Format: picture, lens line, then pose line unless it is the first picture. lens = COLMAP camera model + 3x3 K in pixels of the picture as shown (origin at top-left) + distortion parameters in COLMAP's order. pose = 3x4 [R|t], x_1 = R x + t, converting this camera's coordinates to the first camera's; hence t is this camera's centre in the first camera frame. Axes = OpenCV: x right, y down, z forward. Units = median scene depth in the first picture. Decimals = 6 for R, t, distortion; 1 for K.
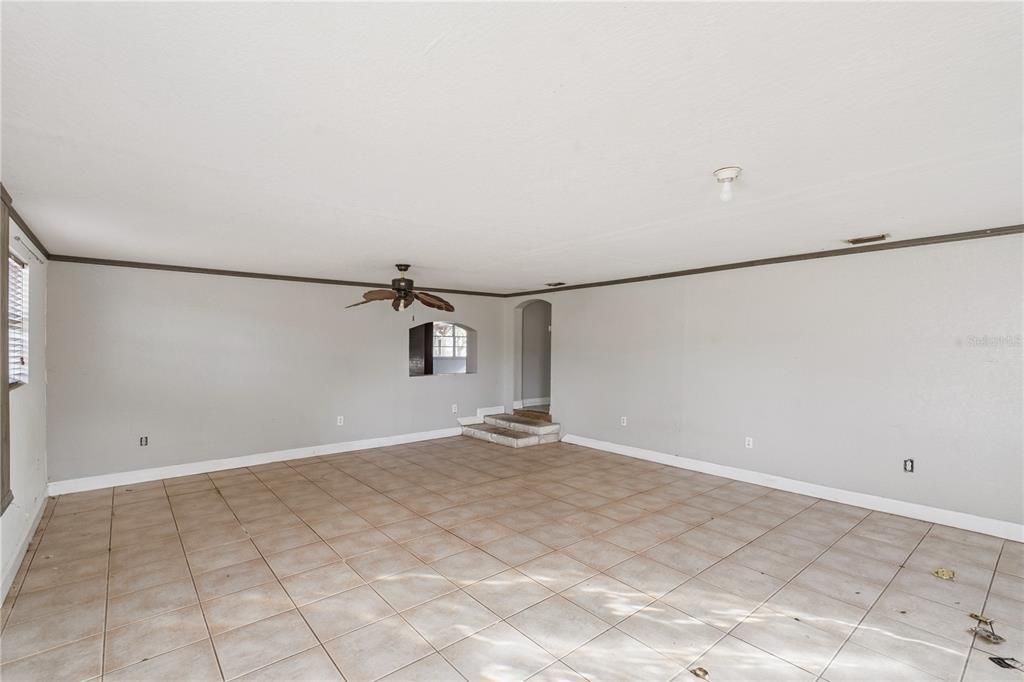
lens RADIAL K [[468.4, 0, 511.6], [0, 468.4, 343.2], [0, 0, 1]] dist [0.001416, 0.000115]
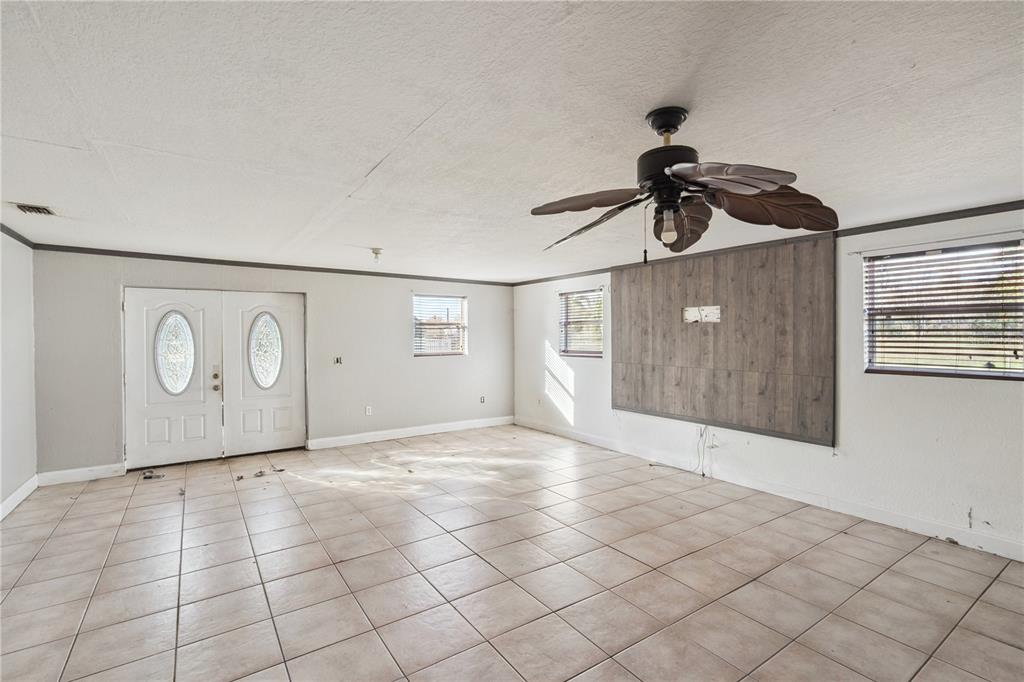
lens RADIAL K [[468.4, 0, 510.6], [0, 468.4, 340.1], [0, 0, 1]] dist [0.001416, 0.000115]
pose [[-0.995258, -0.000570, 0.097265, -0.283796], [-0.000307, 0.999996, 0.002716, 0.015240], [-0.097266, 0.002673, -0.995255, 2.699055]]
